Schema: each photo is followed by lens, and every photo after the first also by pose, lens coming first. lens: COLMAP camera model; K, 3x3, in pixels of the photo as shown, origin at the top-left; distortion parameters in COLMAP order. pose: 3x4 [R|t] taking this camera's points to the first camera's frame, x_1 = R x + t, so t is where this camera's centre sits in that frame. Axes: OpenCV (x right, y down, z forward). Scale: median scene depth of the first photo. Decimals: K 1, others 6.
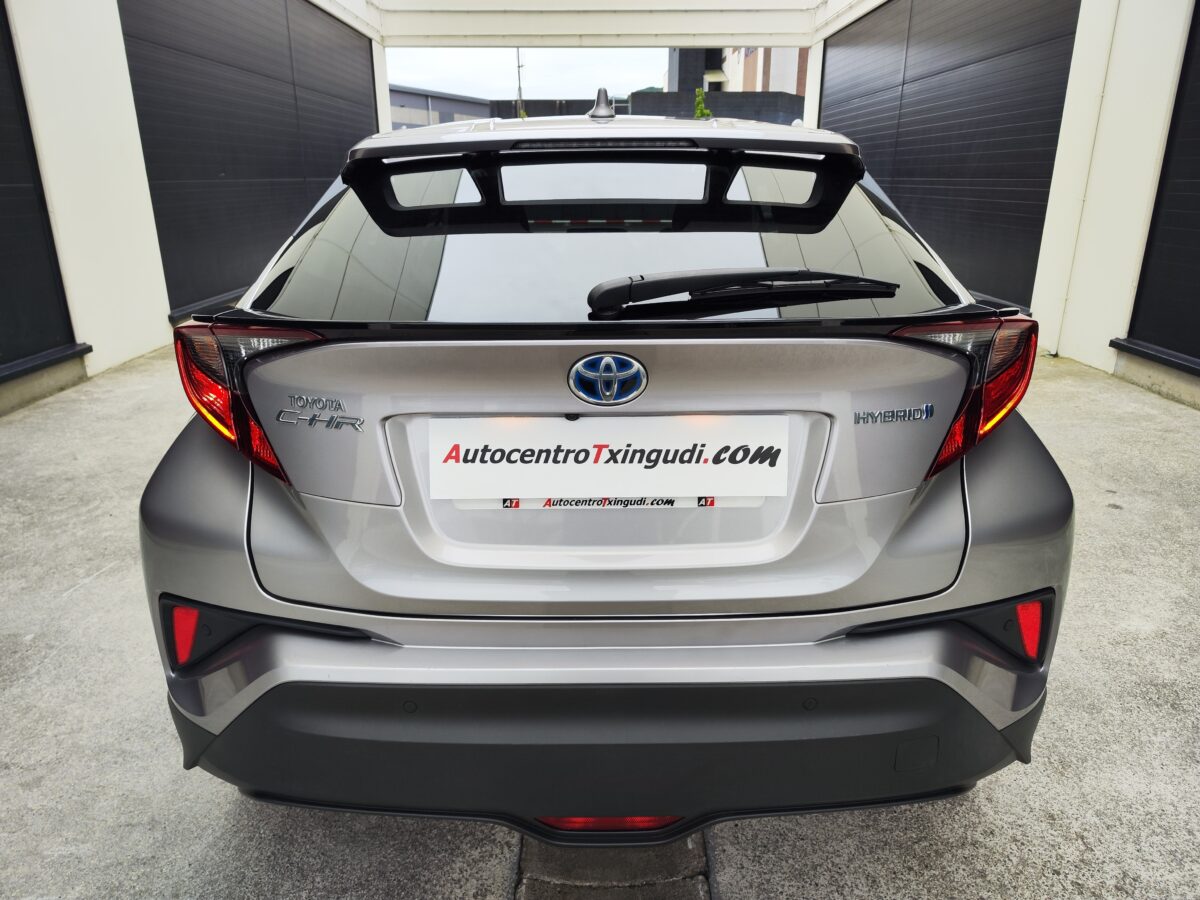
lens RADIAL K [[828.1, 0, 601.8], [0, 828.1, 449.2], [0, 0, 1]] dist [0.001632, 0.004147]
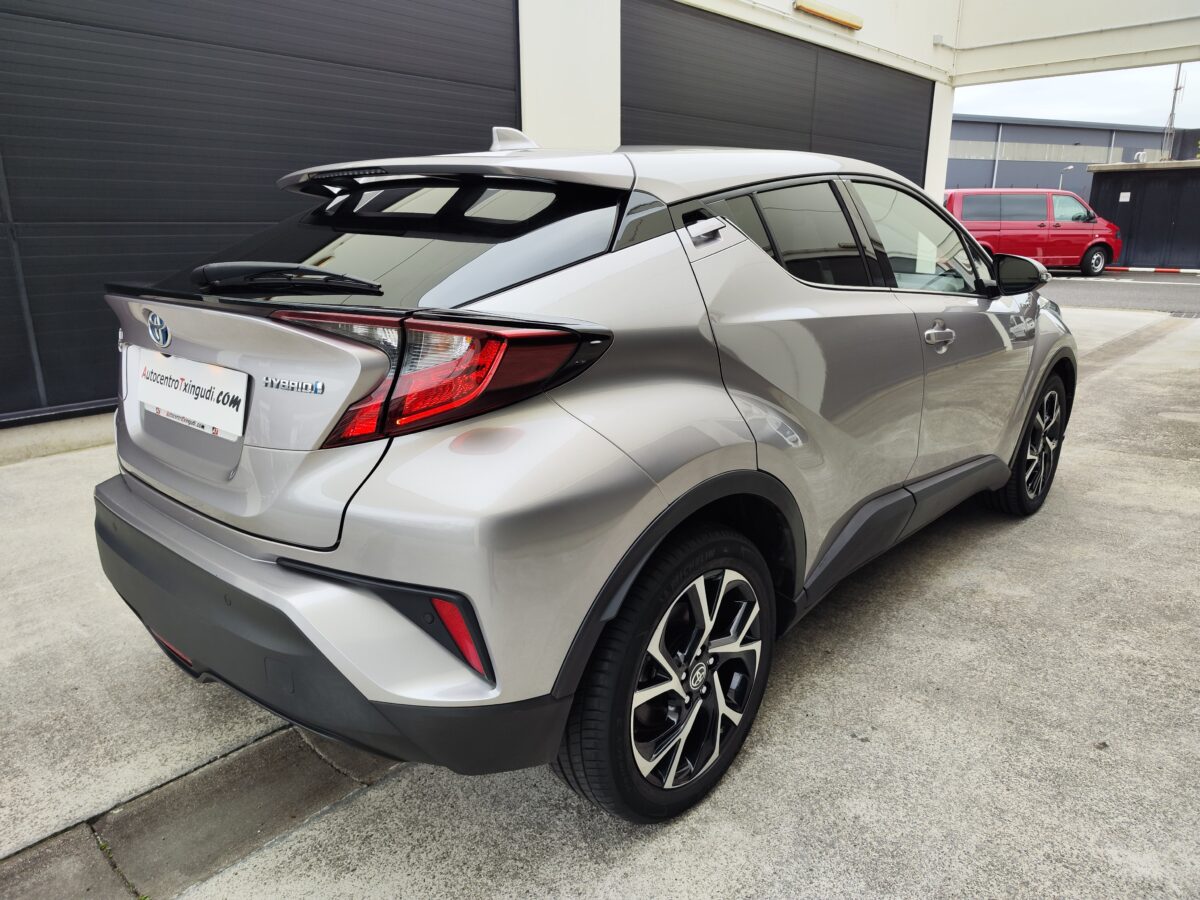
lens RADIAL K [[828.1, 0, 601.5], [0, 828.1, 451.6], [0, 0, 1]] dist [0.001632, 0.004147]
pose [[0.733031, 0.180556, -0.655794, 1.040608], [-0.210979, 0.976929, 0.033145, -0.057073], [0.646648, 0.114062, 0.754212, 0.271496]]
